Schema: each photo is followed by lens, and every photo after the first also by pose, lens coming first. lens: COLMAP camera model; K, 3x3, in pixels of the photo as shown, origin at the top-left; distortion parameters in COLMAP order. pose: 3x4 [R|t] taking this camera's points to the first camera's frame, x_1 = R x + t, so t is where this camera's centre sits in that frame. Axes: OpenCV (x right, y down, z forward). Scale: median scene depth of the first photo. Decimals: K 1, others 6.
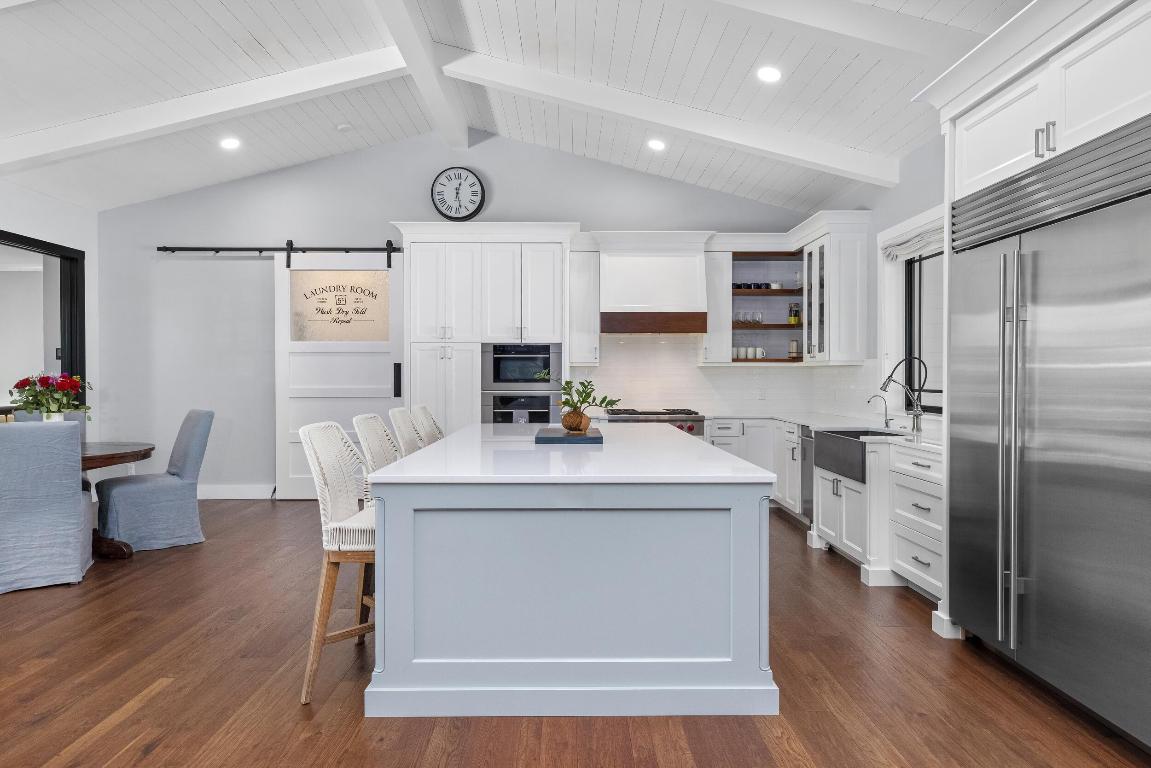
lens RADIAL K [[662.5, 0, 574.2], [0, 662.5, 383.3], [0, 0, 1]] dist [0.019079, 0.001232]
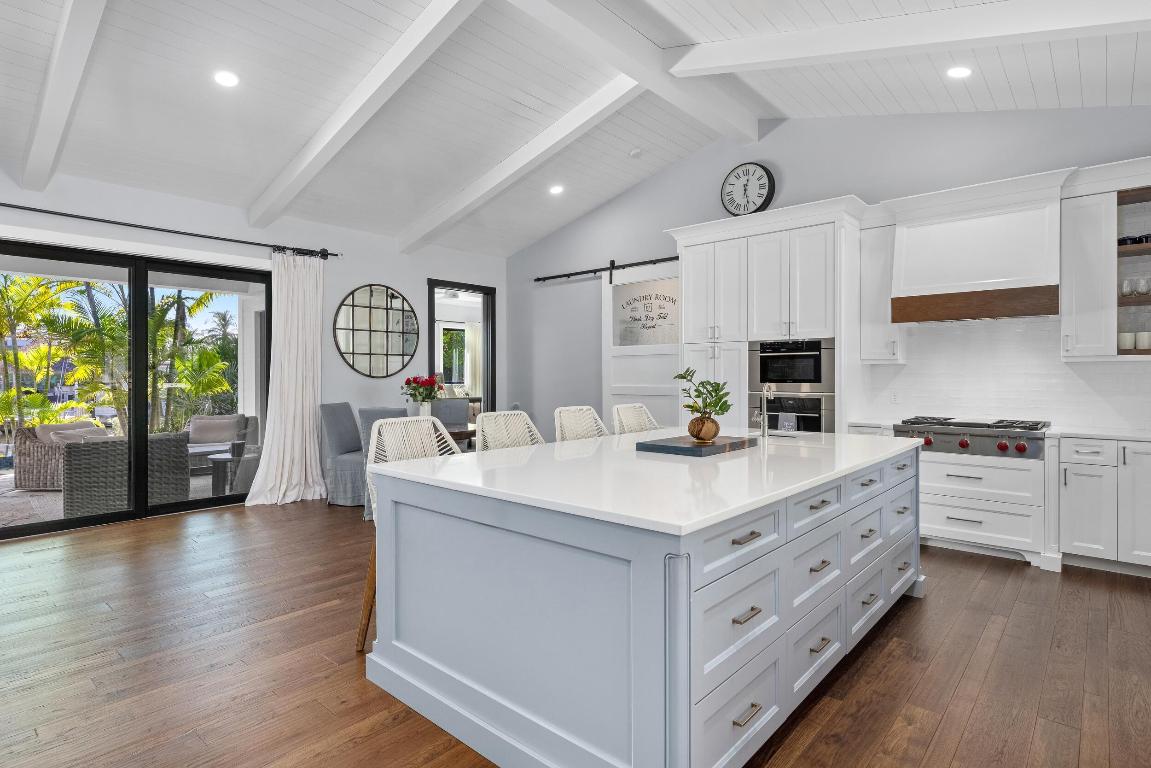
lens RADIAL K [[599.2, 0, 575.6], [0, 599.2, 377.6], [0, 0, 1]] dist [0.003743, -0.001642]
pose [[0.743189, 0.001105, -0.669080, 0.238251], [-0.005856, 0.999971, -0.004852, -0.002915], [0.669055, 0.007524, 0.743174, 0.180307]]
